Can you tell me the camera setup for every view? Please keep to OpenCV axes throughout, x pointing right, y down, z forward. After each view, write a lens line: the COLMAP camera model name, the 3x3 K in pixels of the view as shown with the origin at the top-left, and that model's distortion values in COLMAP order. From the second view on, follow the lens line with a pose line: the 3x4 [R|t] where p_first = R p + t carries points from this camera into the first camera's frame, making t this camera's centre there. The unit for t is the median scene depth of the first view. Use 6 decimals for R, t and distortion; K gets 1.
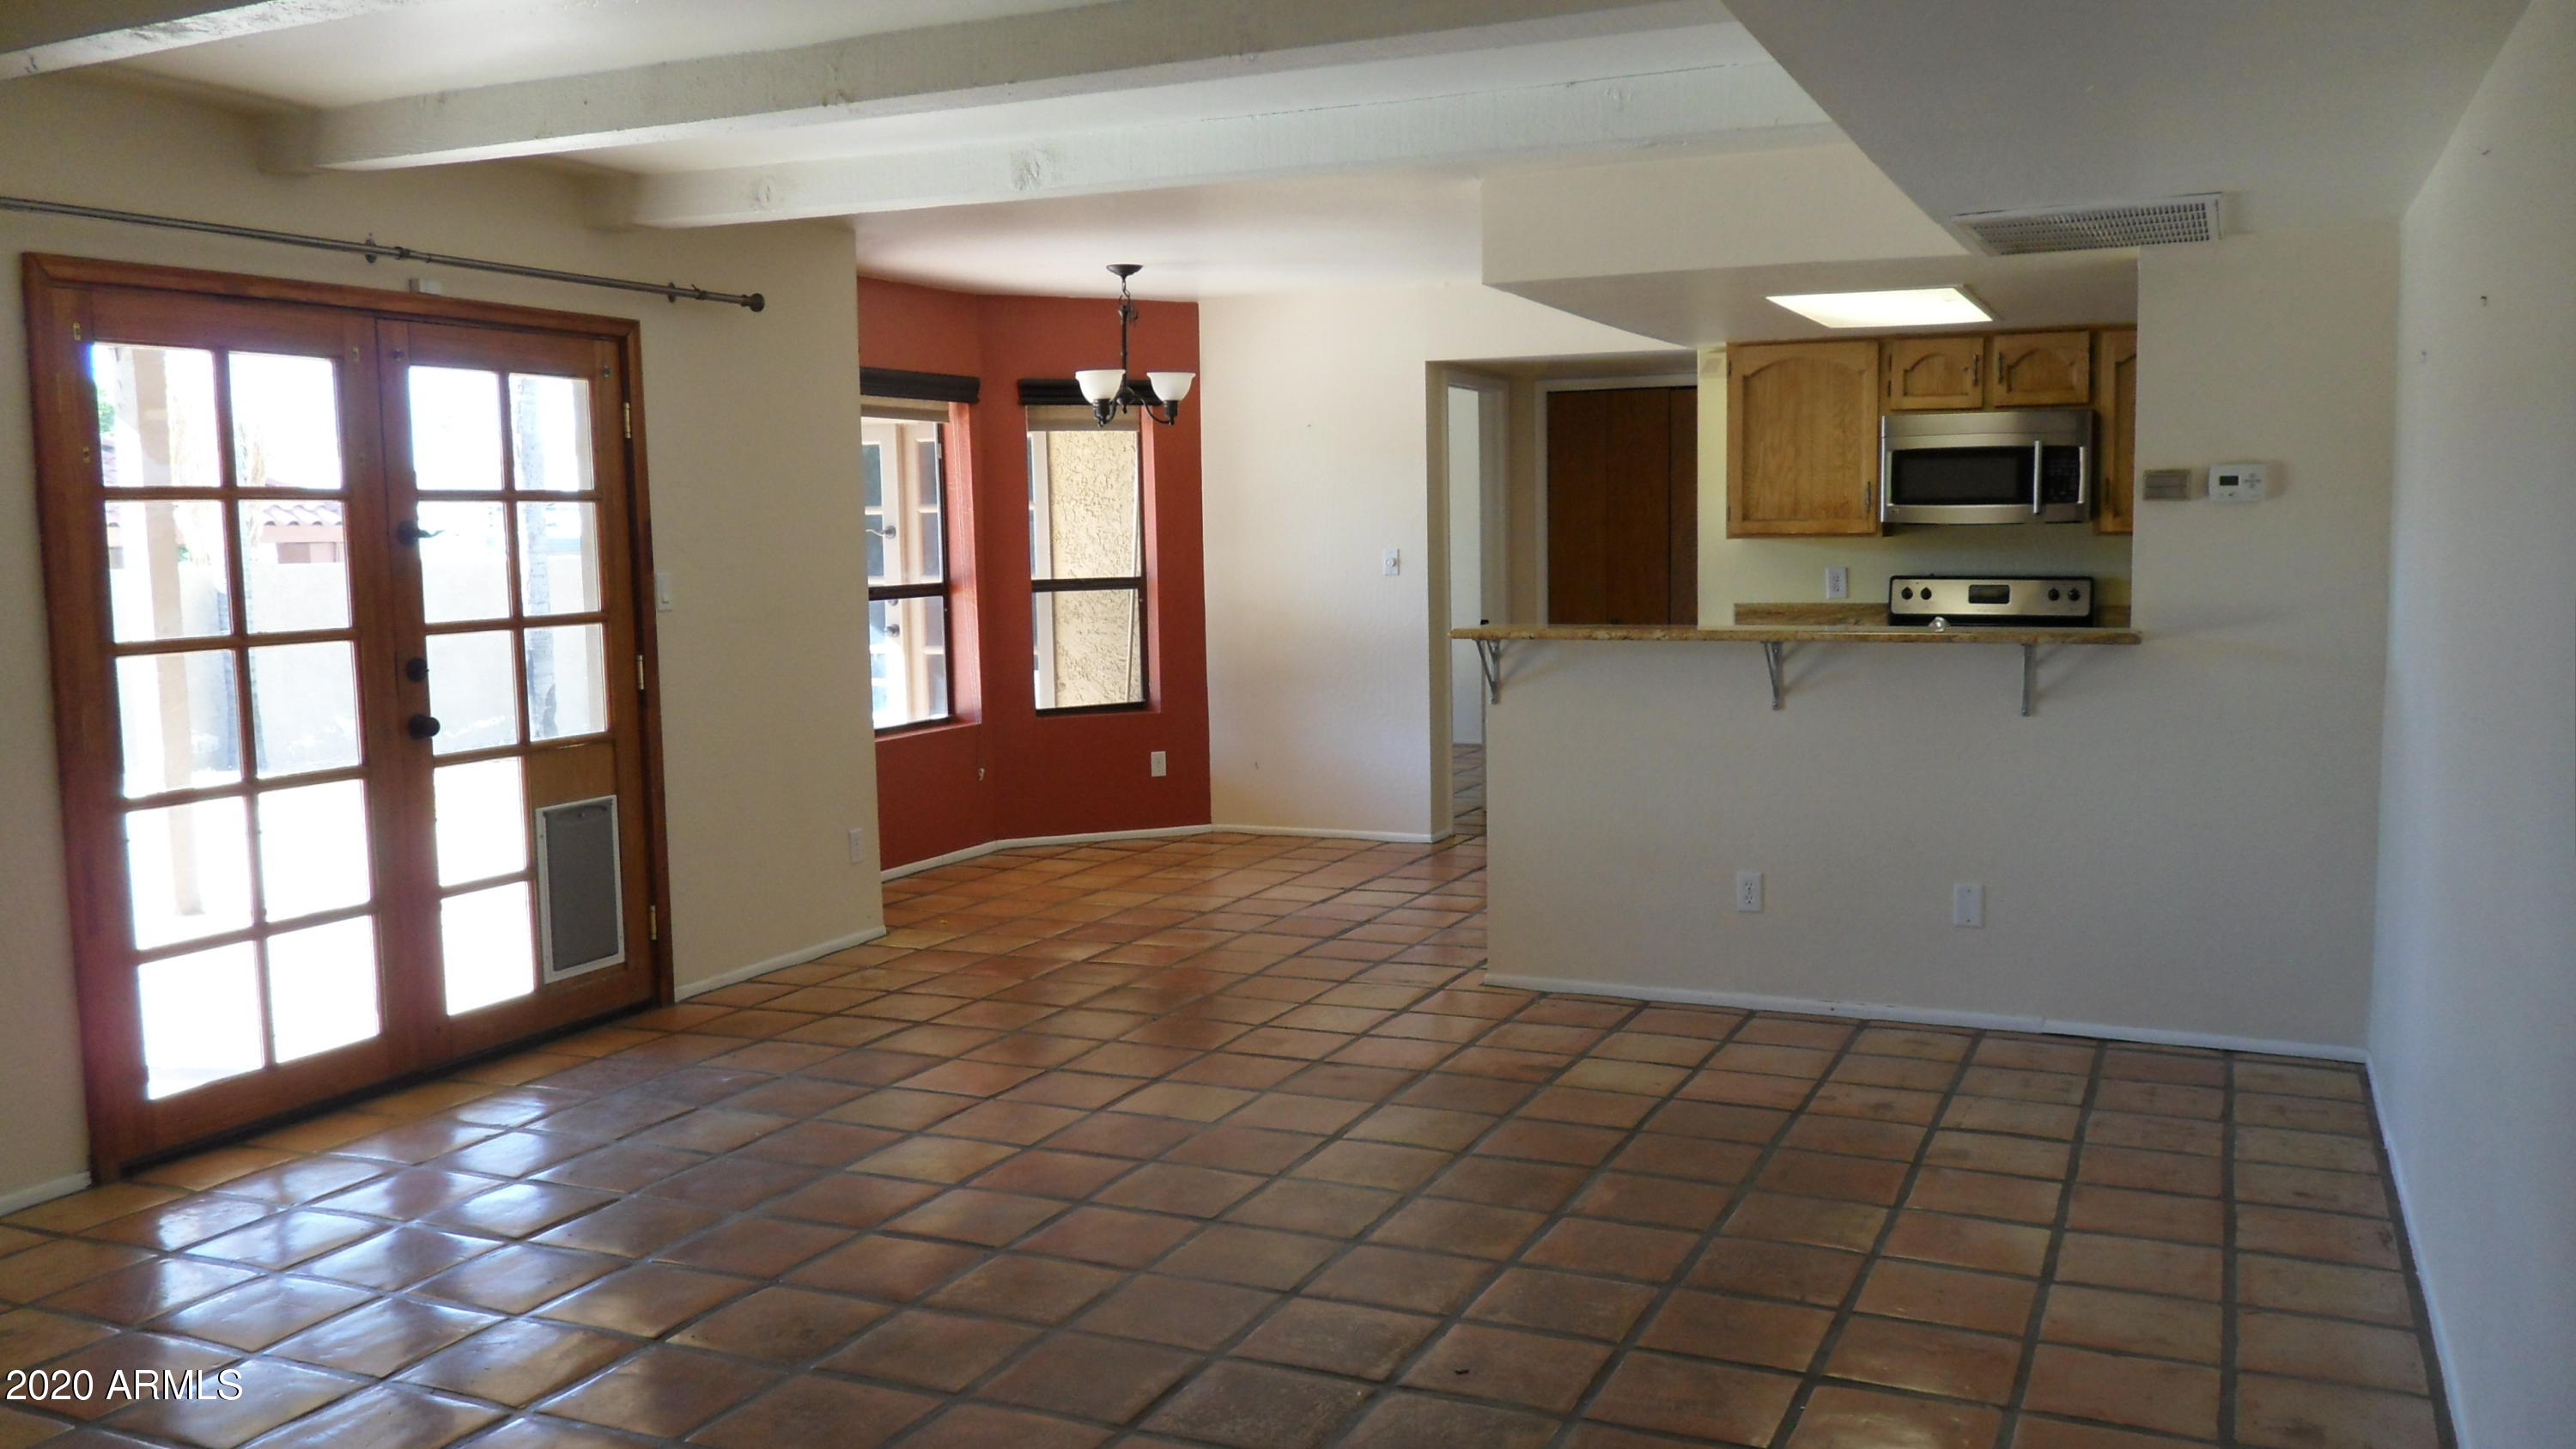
lens RADIAL K [[2156.7, 0, 1277.8], [0, 2156.7, 715.9], [0, 0, 1]] dist [0.002499, -0.003842]
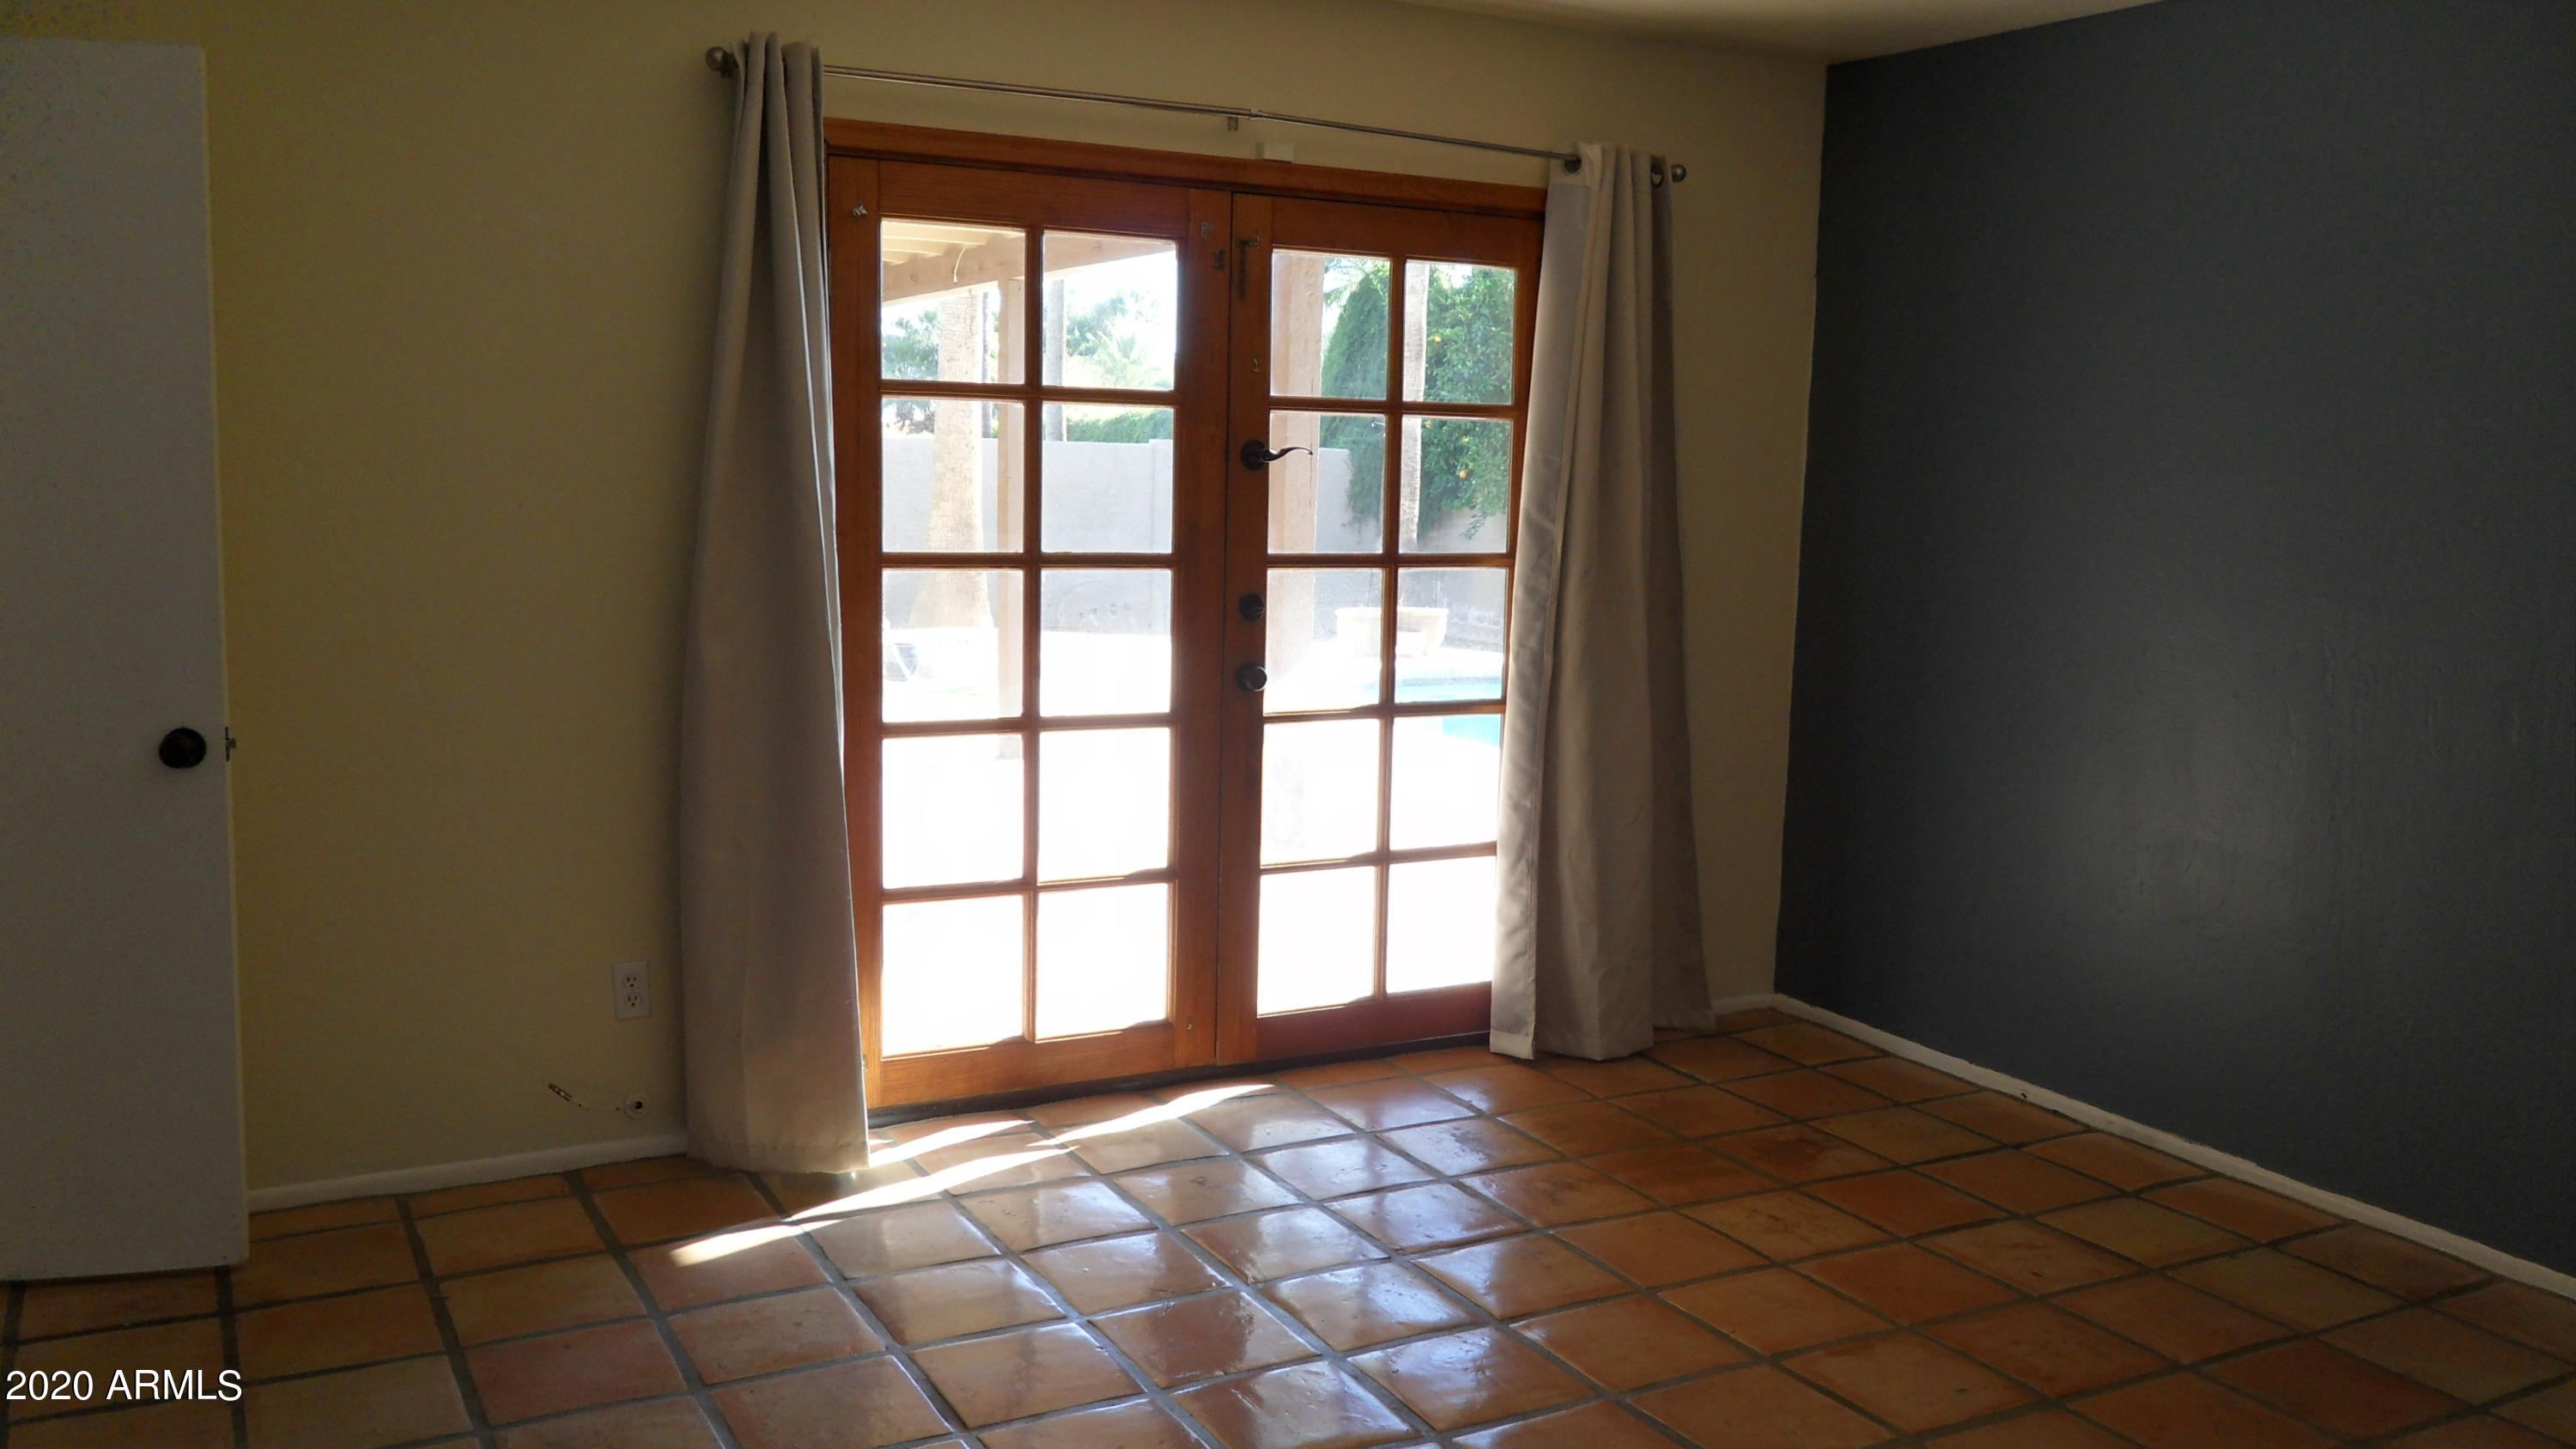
lens RADIAL K [[2156.7, 0, 1273.8], [0, 2156.7, 781.7], [0, 0, 1]] dist [0.002499, -0.003842]
pose [[0.788474, 0.131018, -0.600952, 0.128528], [-0.097056, 0.991311, 0.088781, -0.028938], [0.607362, -0.011675, 0.794339, 0.305982]]
